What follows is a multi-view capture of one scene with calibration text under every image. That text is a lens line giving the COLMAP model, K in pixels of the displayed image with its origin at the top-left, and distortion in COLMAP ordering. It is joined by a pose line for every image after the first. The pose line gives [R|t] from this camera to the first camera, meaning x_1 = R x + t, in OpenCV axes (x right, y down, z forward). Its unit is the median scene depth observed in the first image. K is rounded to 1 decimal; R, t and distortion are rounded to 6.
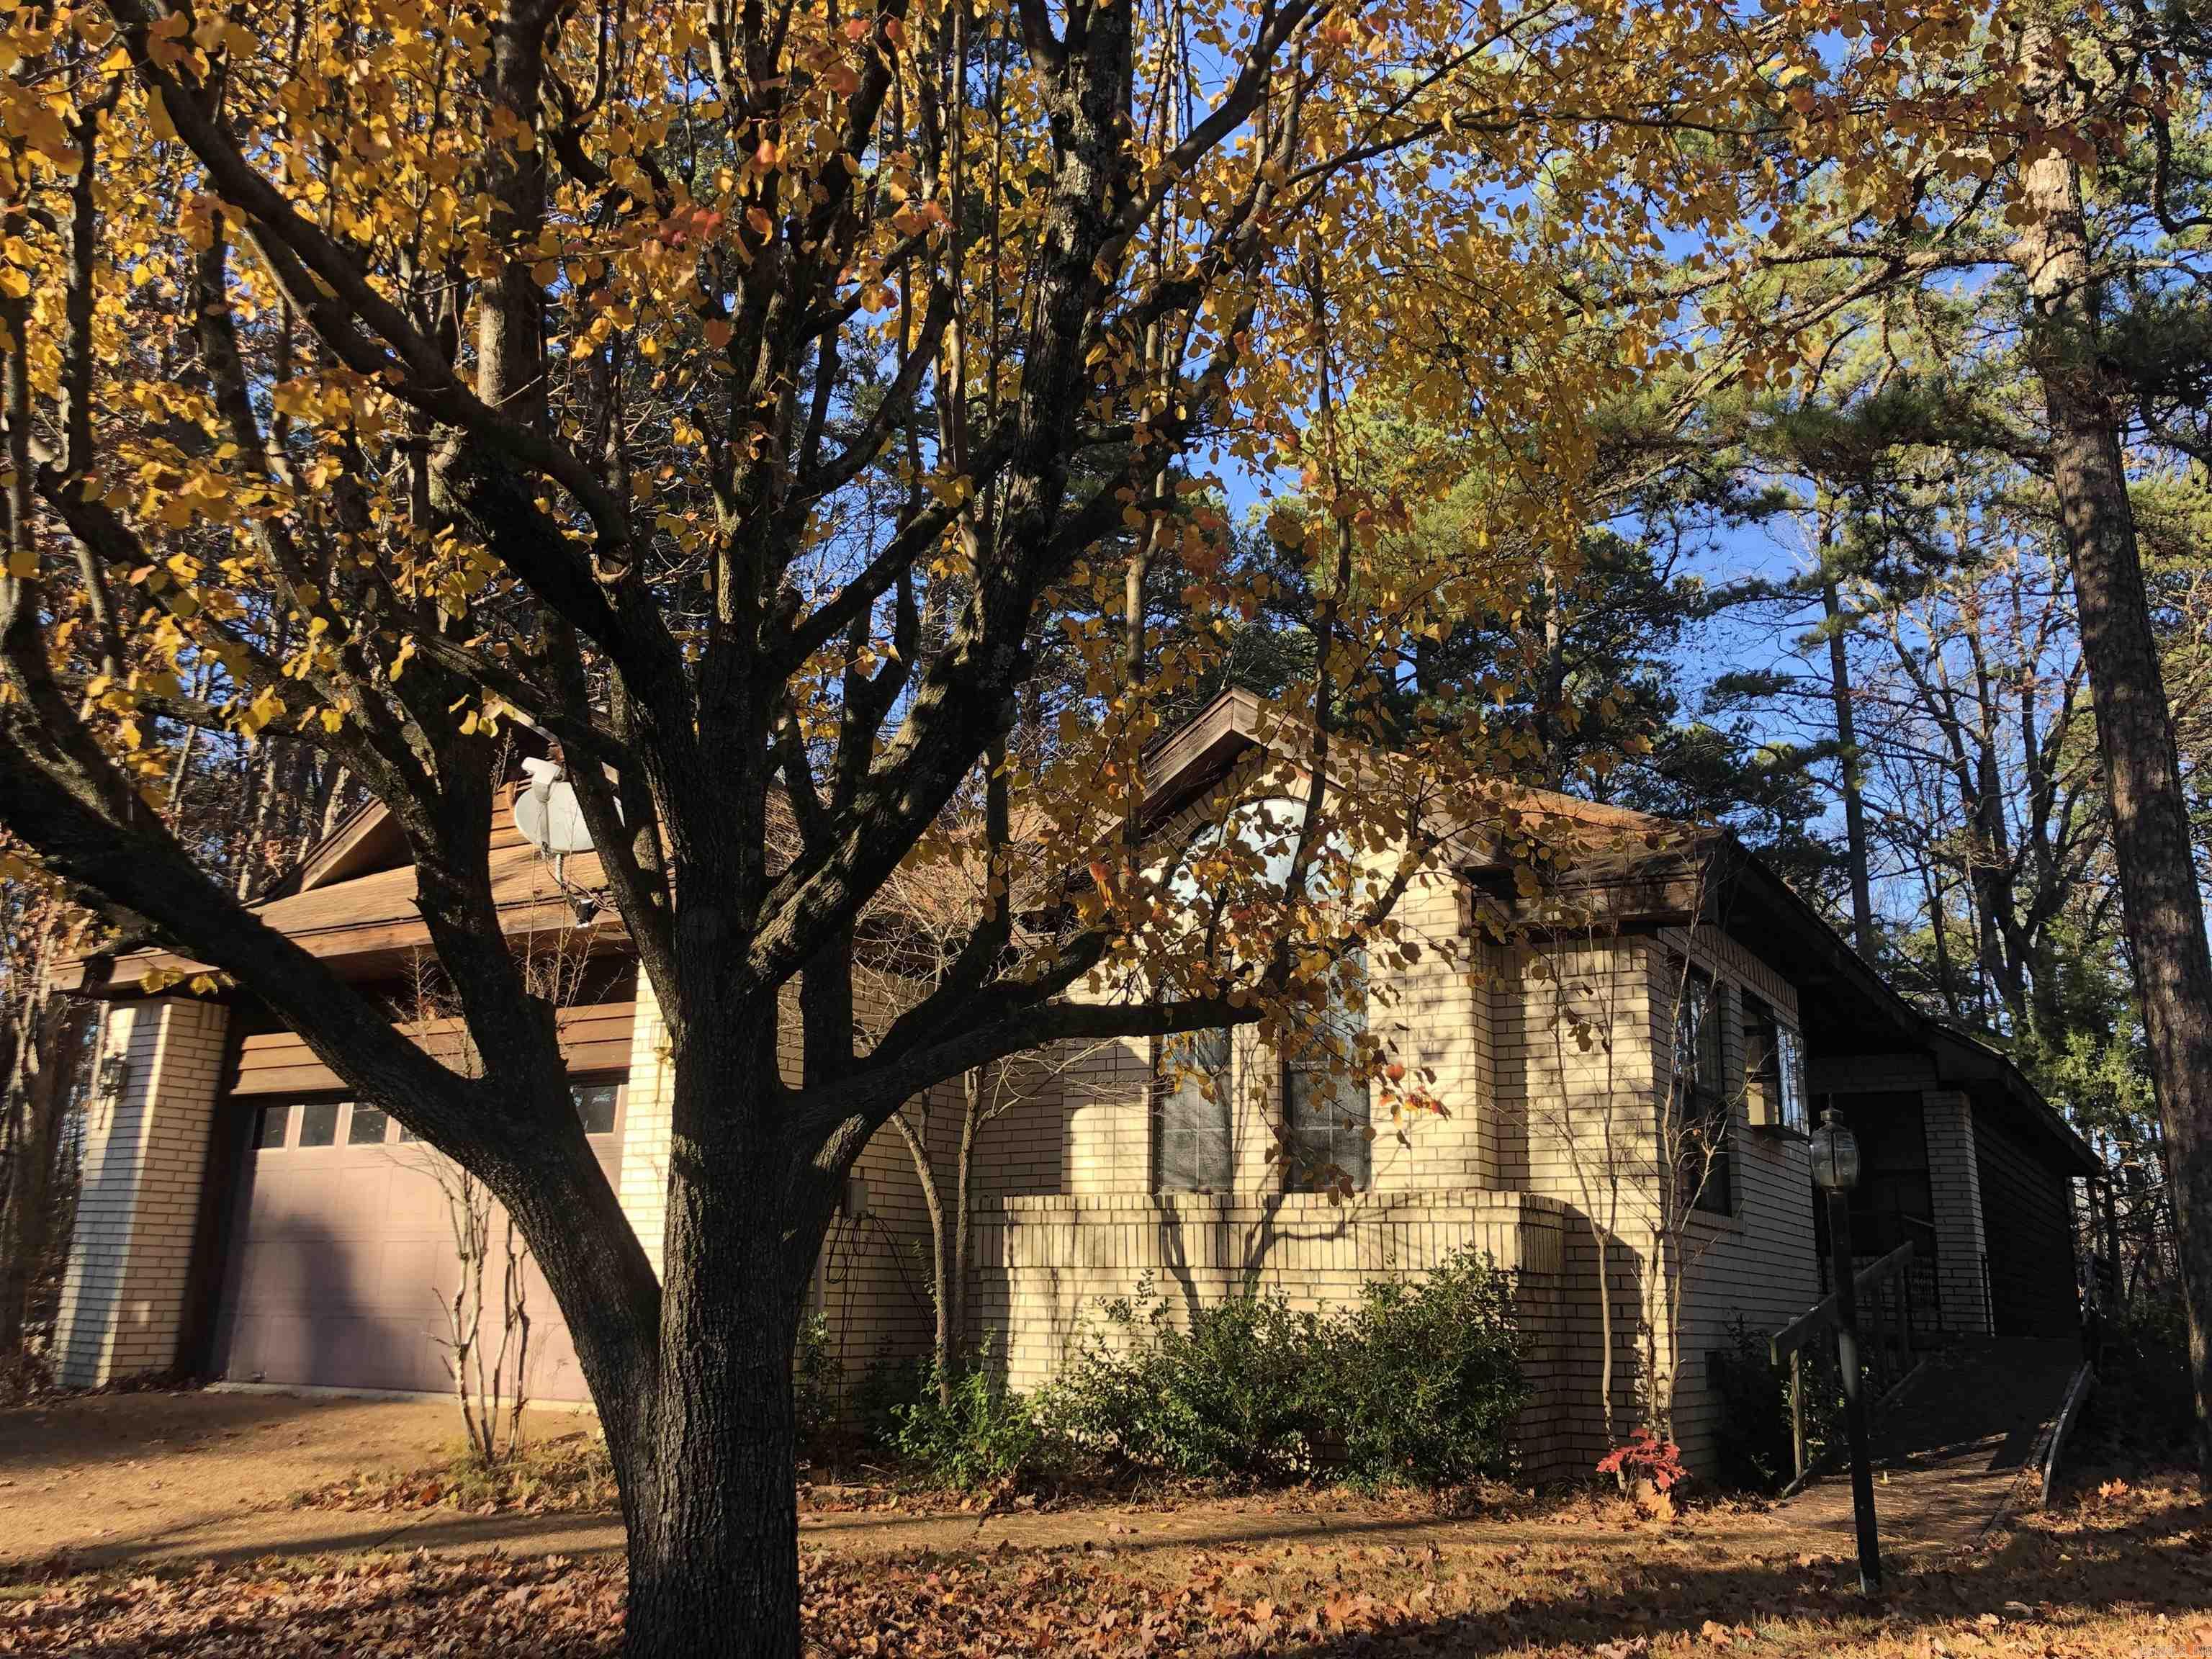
lens RADIAL K [[1772.6, 0, 1106.0], [0, 1772.6, 829.5], [0, 0, 1]] dist [0.048845, -0.001760]
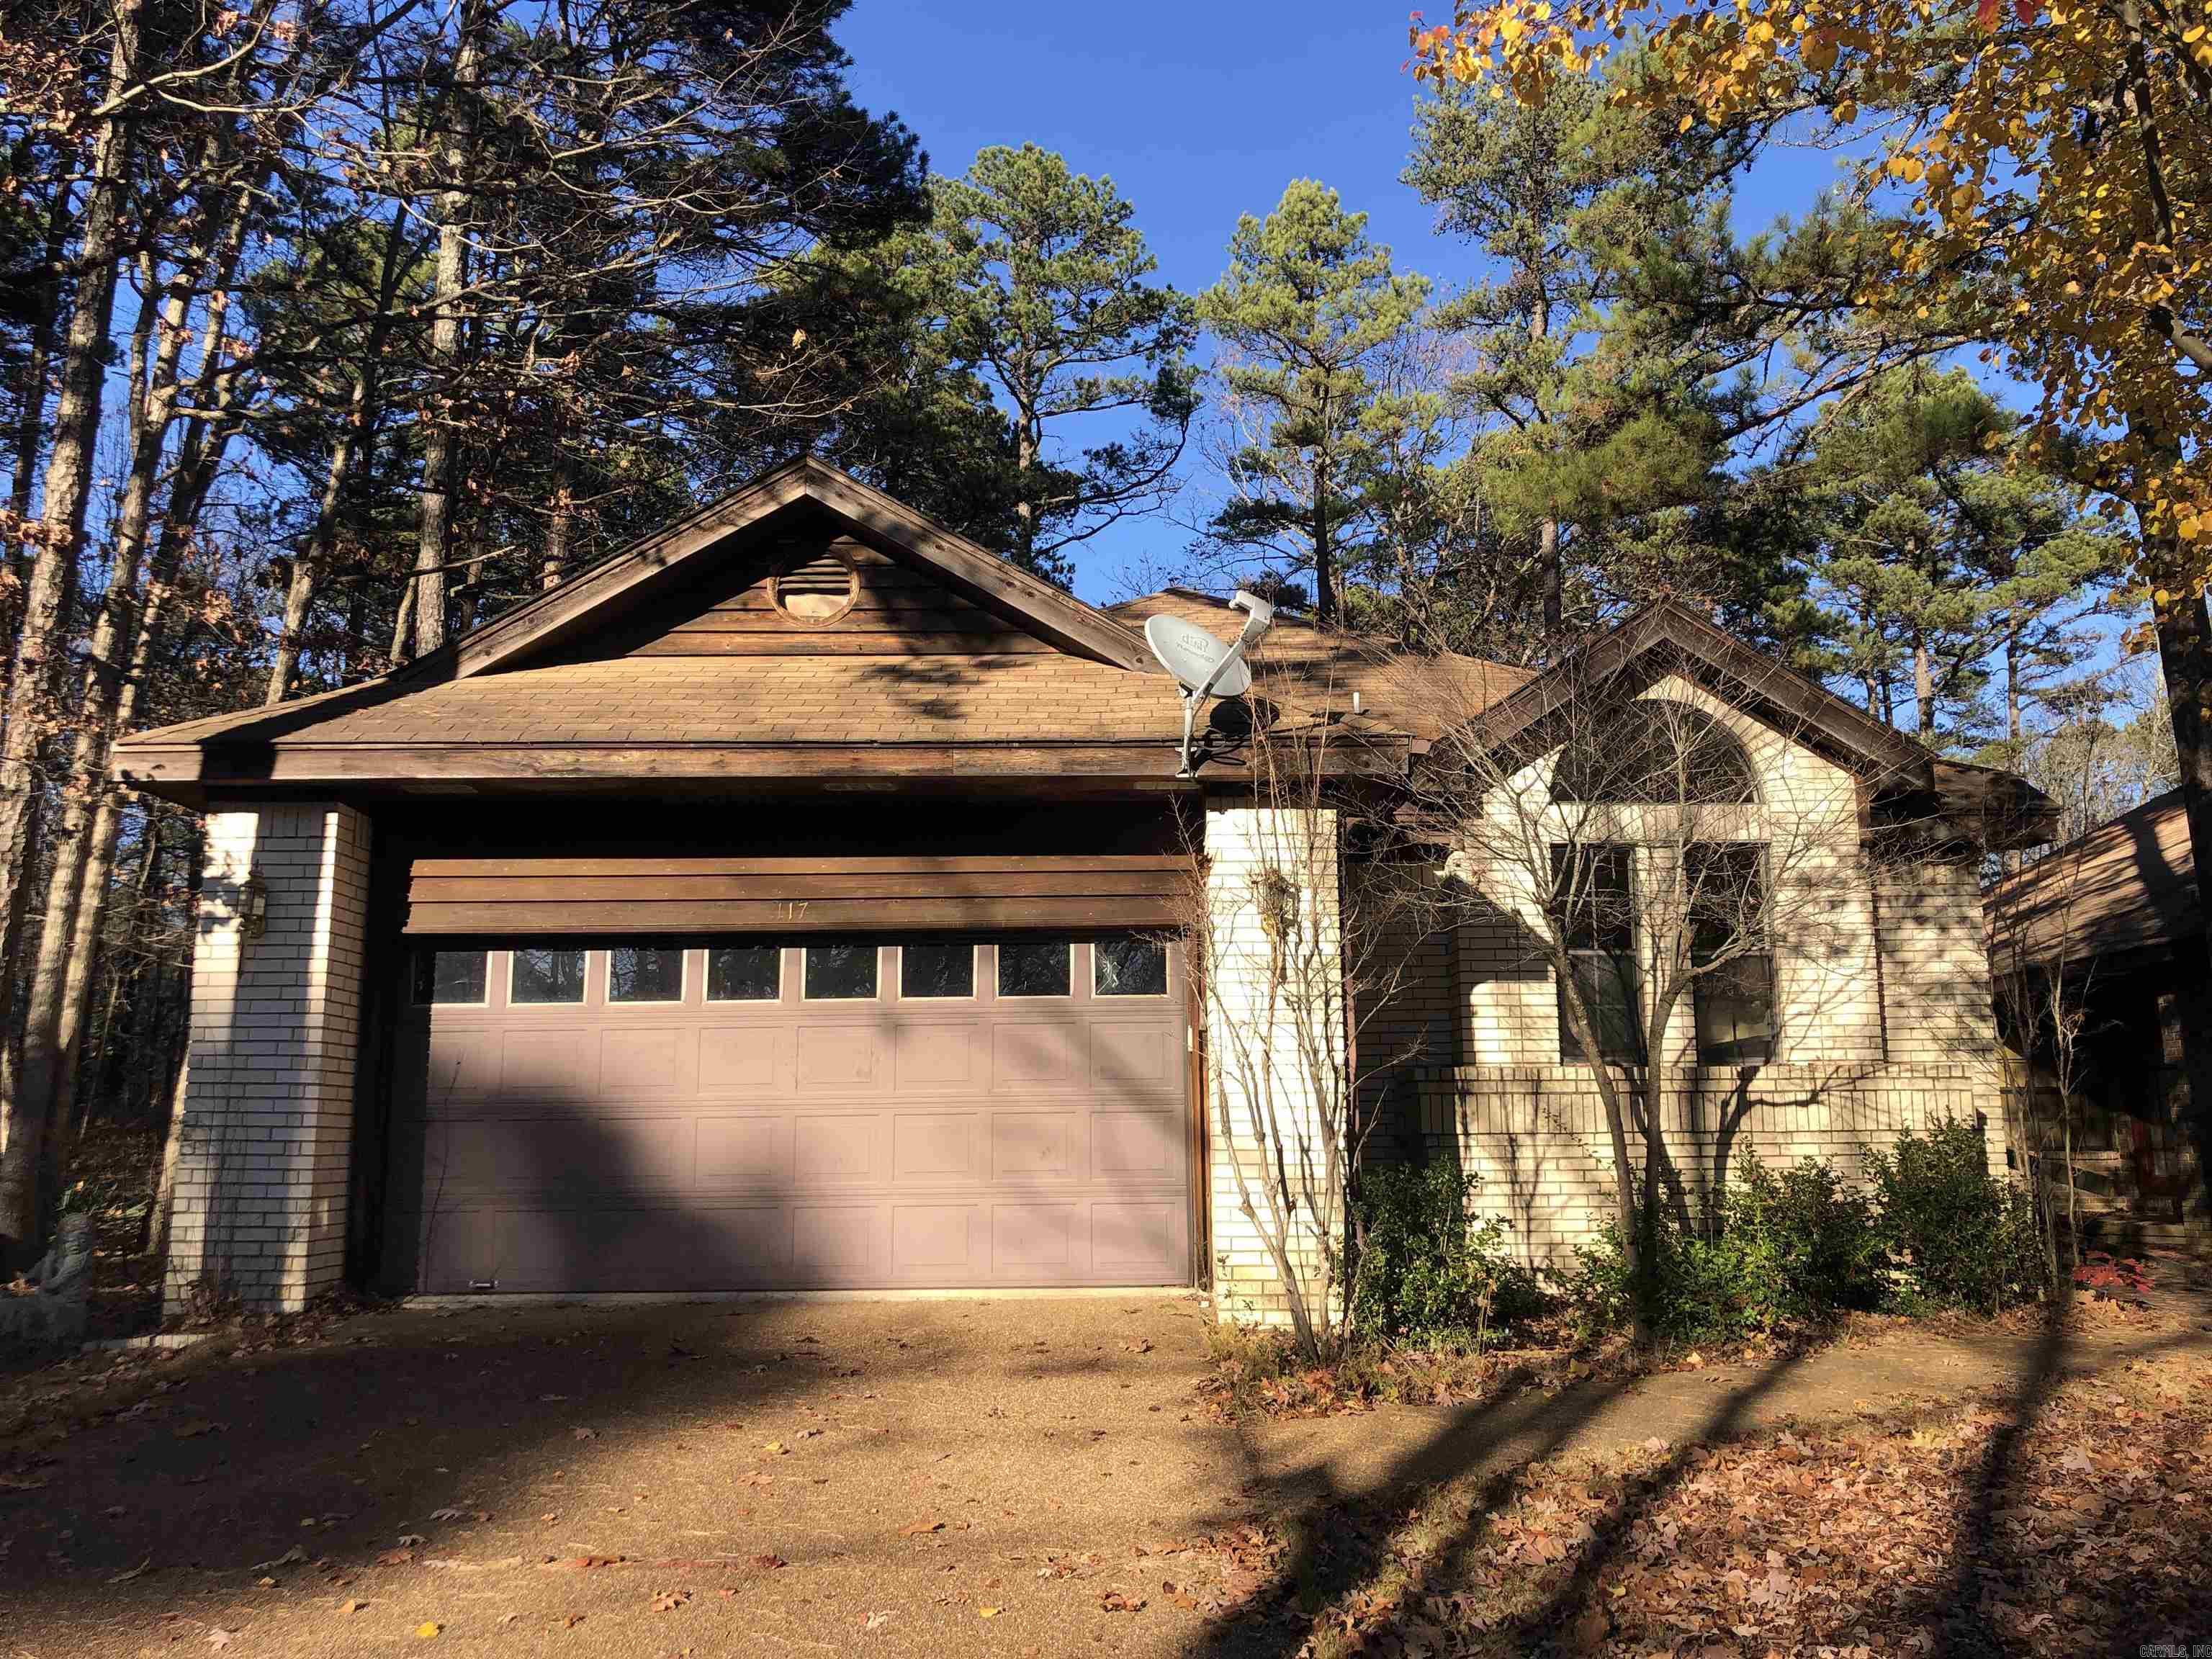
lens RADIAL K [[1802.4, 0, 1106.0], [0, 1802.4, 829.5], [0, 0, 1]] dist [0.087663, -0.129471]
pose [[0.852713, 0.063617, 0.518491, -0.838795], [-0.107699, 0.992643, 0.055327, 0.035502], [-0.511156, -0.103019, 0.853291, 0.234691]]
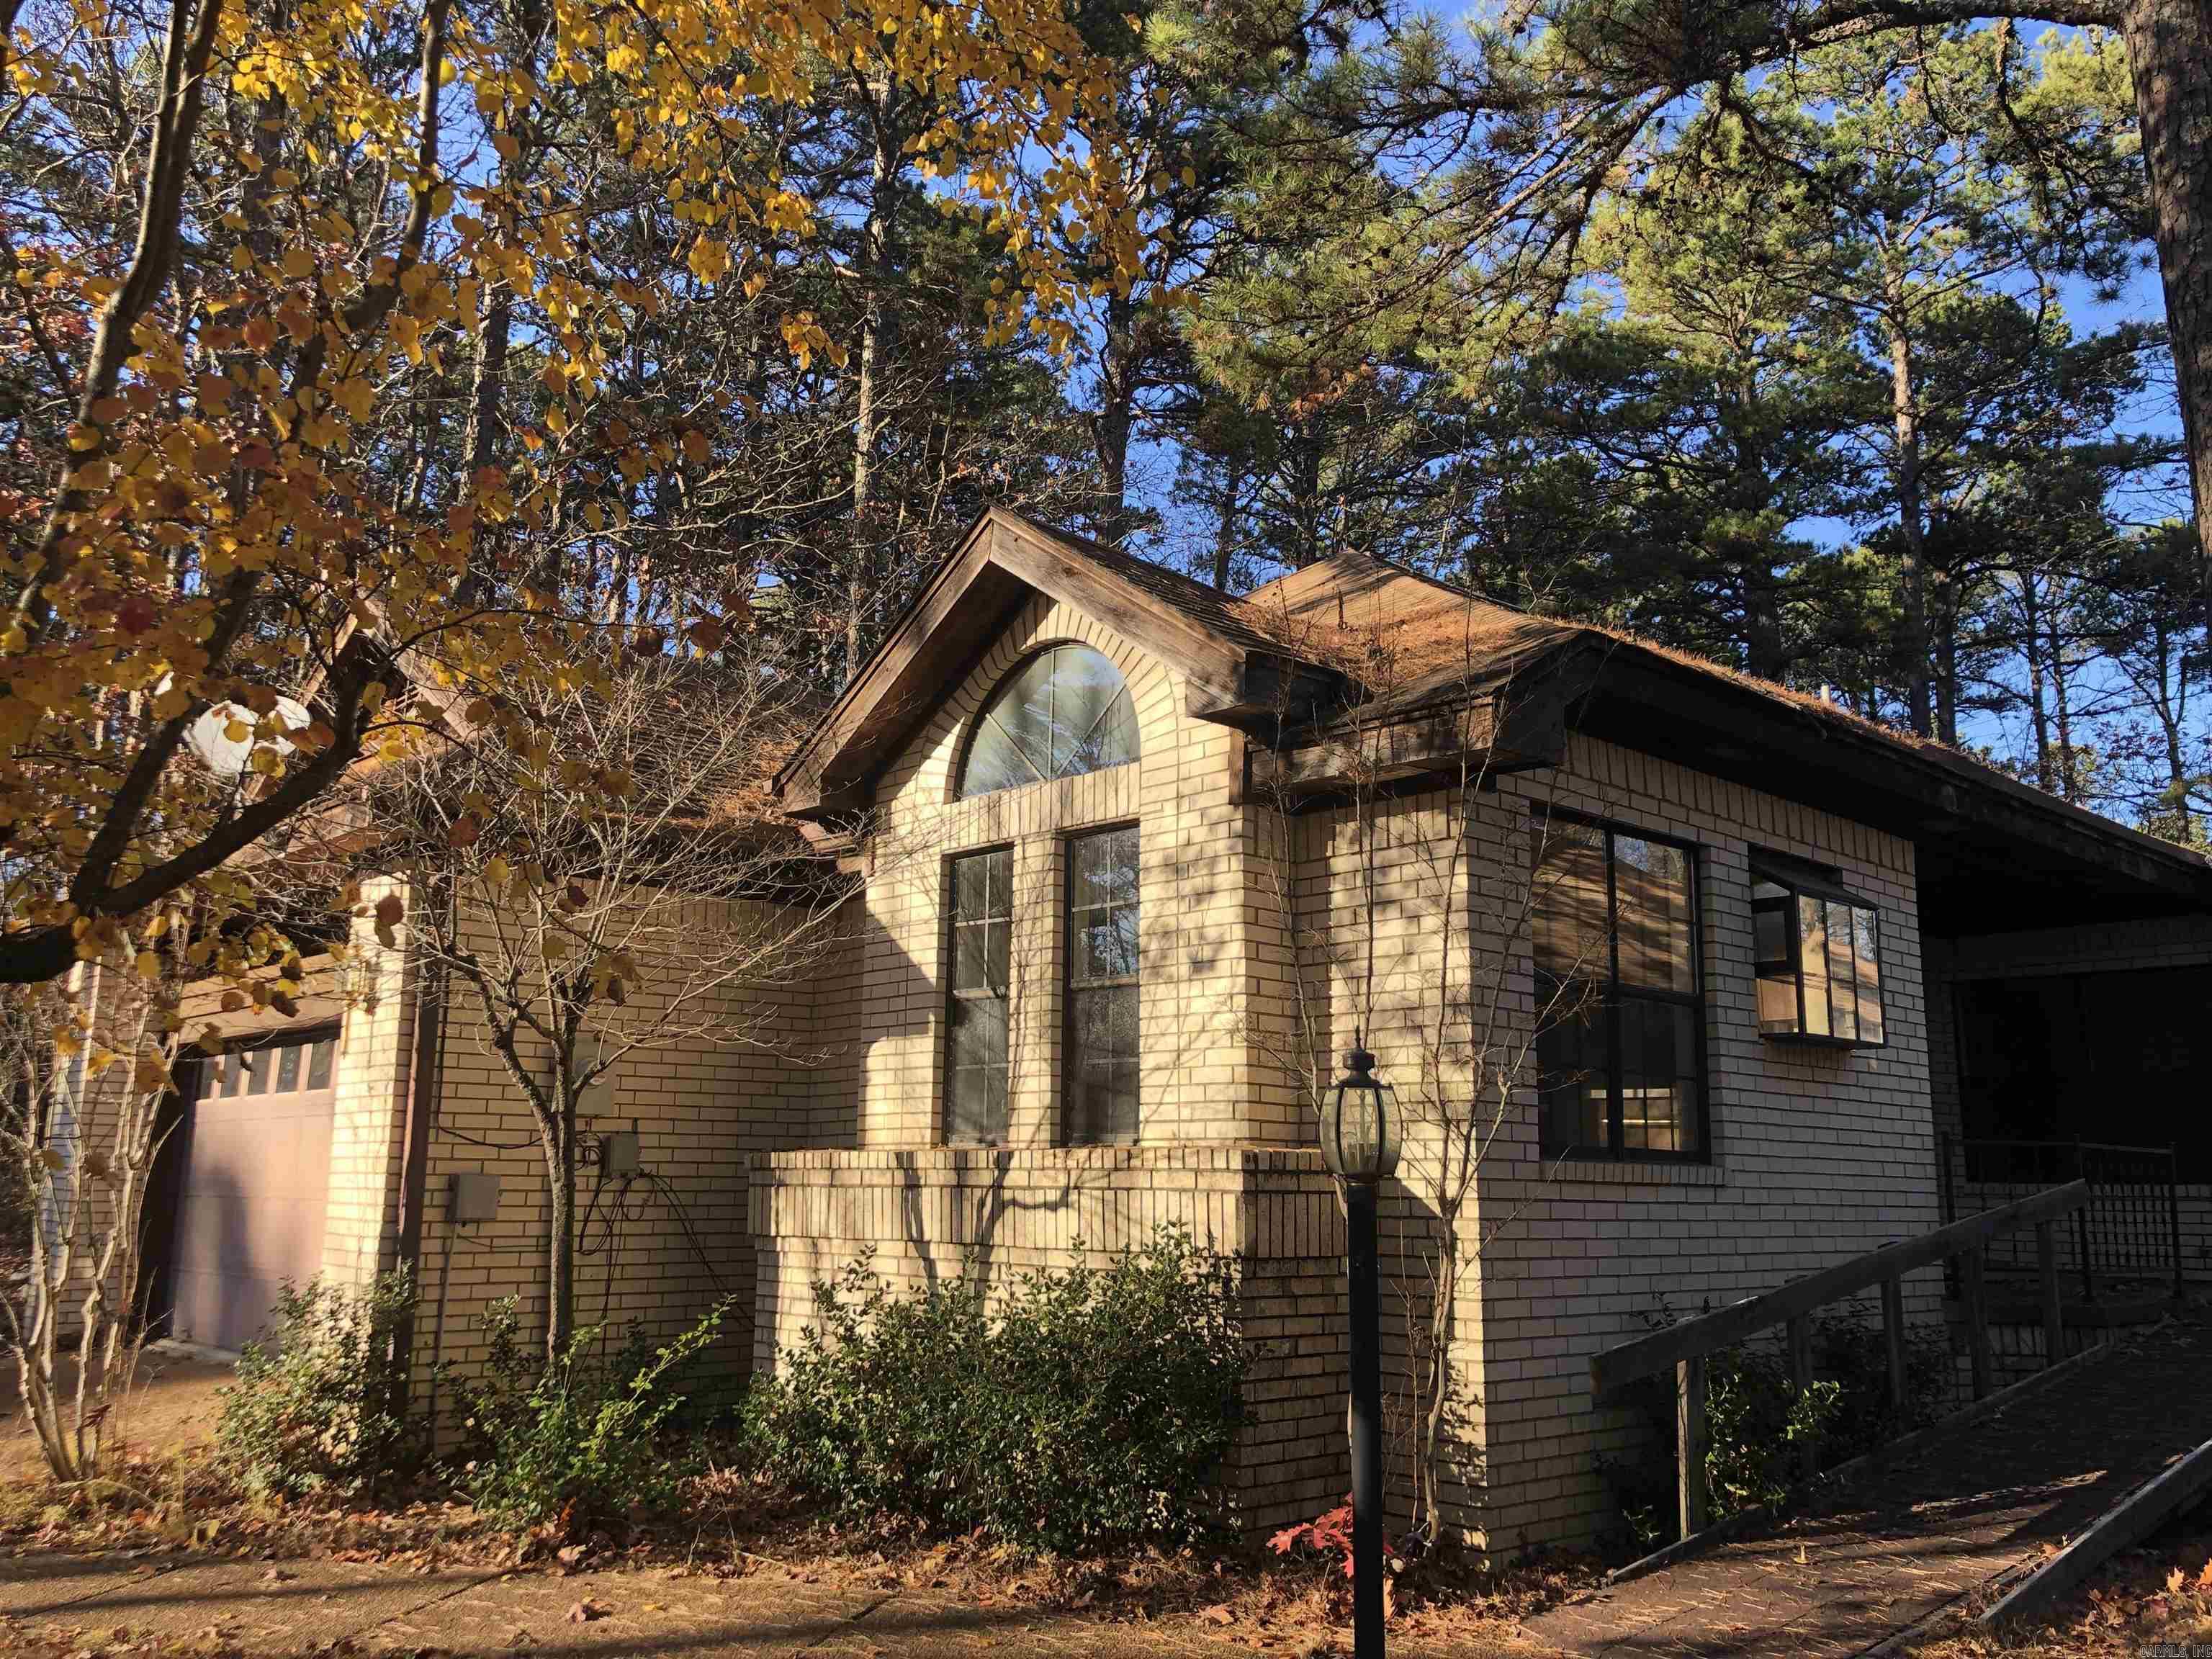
lens RADIAL K [[1772.5, 0, 1106.0], [0, 1772.5, 829.5], [0, 0, 1]] dist [0.098702, -0.114556]
pose [[0.963457, -0.059934, -0.261073, 0.341587], [0.075011, 0.996019, 0.048167, 0.030308], [0.257146, -0.065990, 0.964117, 0.263373]]
